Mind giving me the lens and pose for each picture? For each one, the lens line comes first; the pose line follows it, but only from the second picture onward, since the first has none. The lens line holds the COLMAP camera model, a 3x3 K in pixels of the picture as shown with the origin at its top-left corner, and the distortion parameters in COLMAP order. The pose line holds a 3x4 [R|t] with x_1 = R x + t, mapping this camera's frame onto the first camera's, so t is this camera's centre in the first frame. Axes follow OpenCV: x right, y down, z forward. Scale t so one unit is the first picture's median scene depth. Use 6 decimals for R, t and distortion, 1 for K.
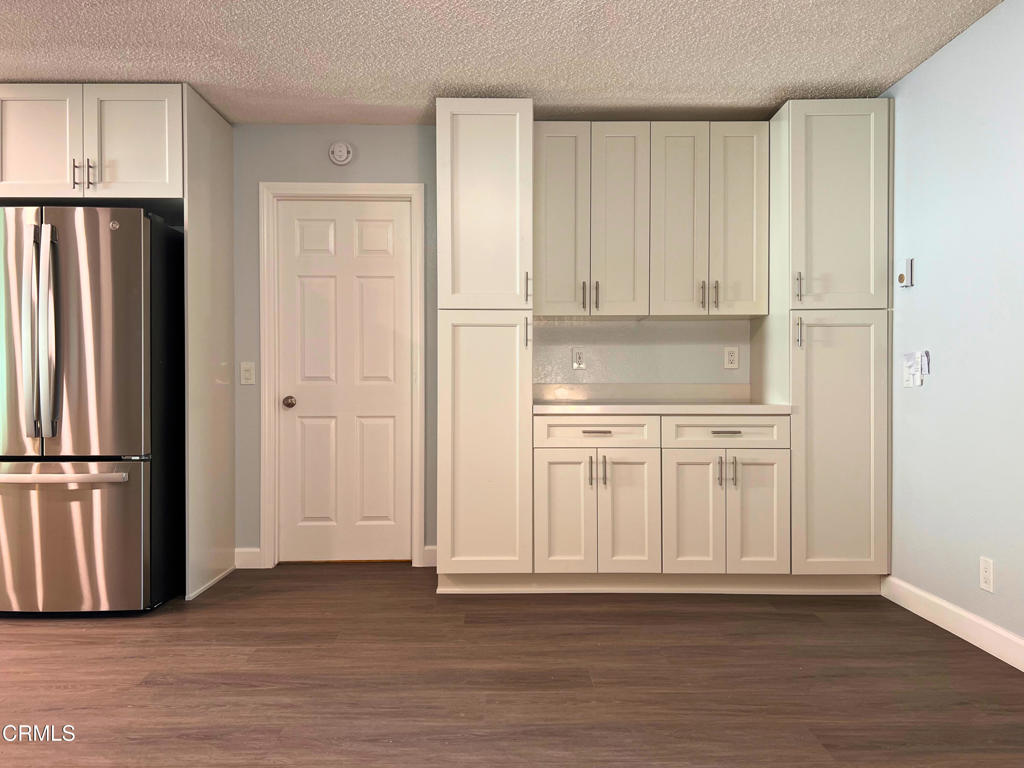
lens RADIAL K [[791.0, 0, 512.0], [0, 791.0, 384.0], [0, 0, 1]] dist [0.062454, -0.000591]
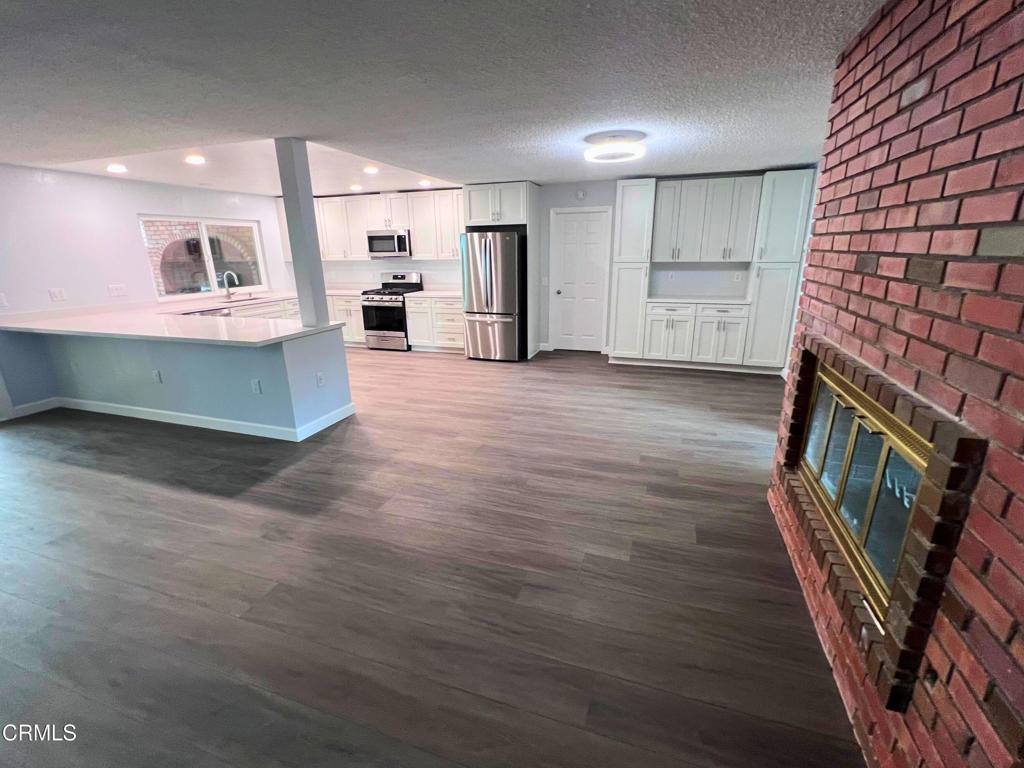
lens RADIAL K [[418.0, 0, 521.1], [0, 418.0, 384.9], [0, 0, 1]] dist [-0.001405, -0.000138]
pose [[0.944699, 0.086118, -0.316429, 0.097487], [0.010688, 0.956306, 0.292172, -0.114434], [0.327764, -0.279397, 0.902501, -0.525562]]
